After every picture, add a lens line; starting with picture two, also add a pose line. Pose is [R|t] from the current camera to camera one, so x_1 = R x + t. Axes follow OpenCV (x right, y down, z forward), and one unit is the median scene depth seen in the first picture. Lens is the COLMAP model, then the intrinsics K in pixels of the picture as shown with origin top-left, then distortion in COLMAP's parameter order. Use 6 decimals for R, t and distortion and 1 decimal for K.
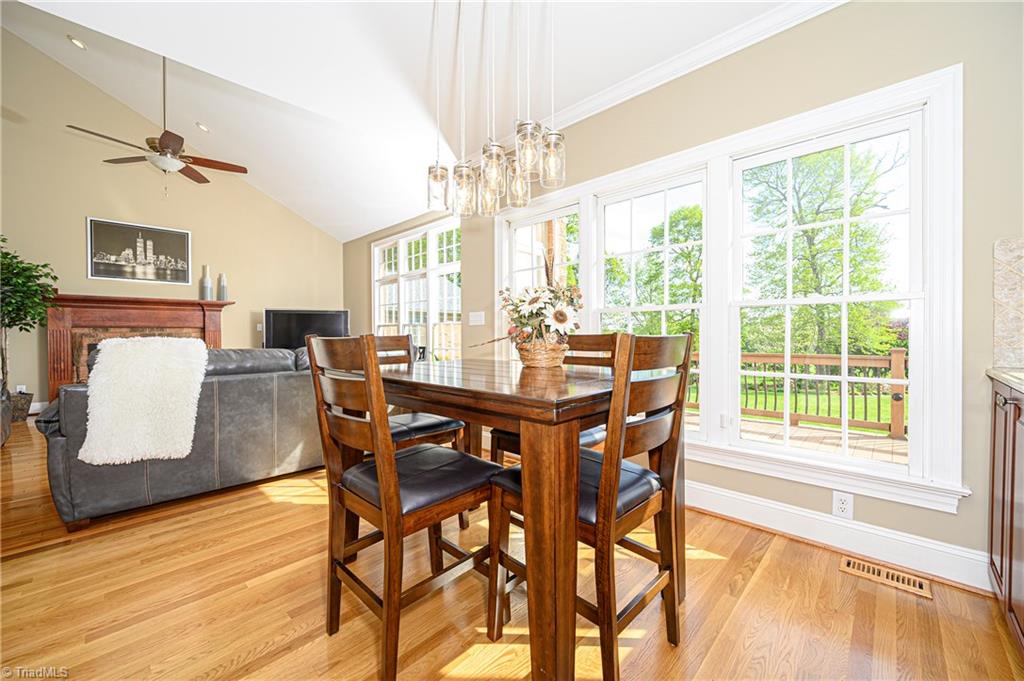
lens RADIAL K [[401.7, 0, 512.7], [0, 401.7, 337.9], [0, 0, 1]] dist [-0.000638, -0.000587]
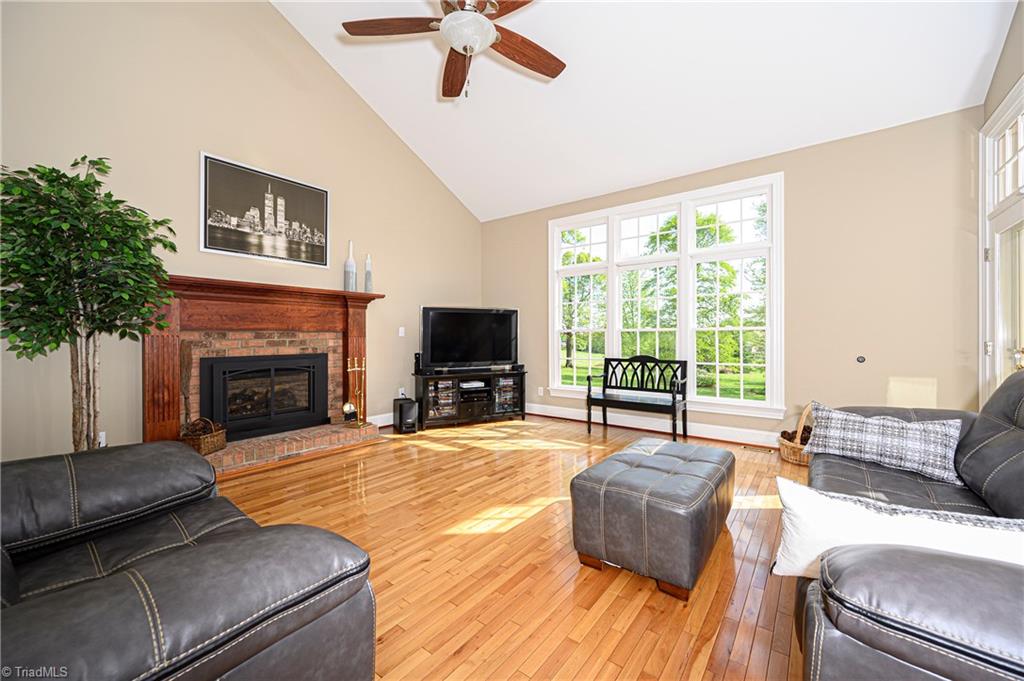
lens RADIAL K [[401.7, 0, 512.7], [0, 401.7, 337.9], [0, 0, 1]] dist [-0.000638, -0.000587]
pose [[0.993893, 0.007642, 0.110083, -0.608783], [-0.006960, 0.999954, -0.006577, -0.013976], [-0.110128, 0.005771, 0.993901, 0.316509]]
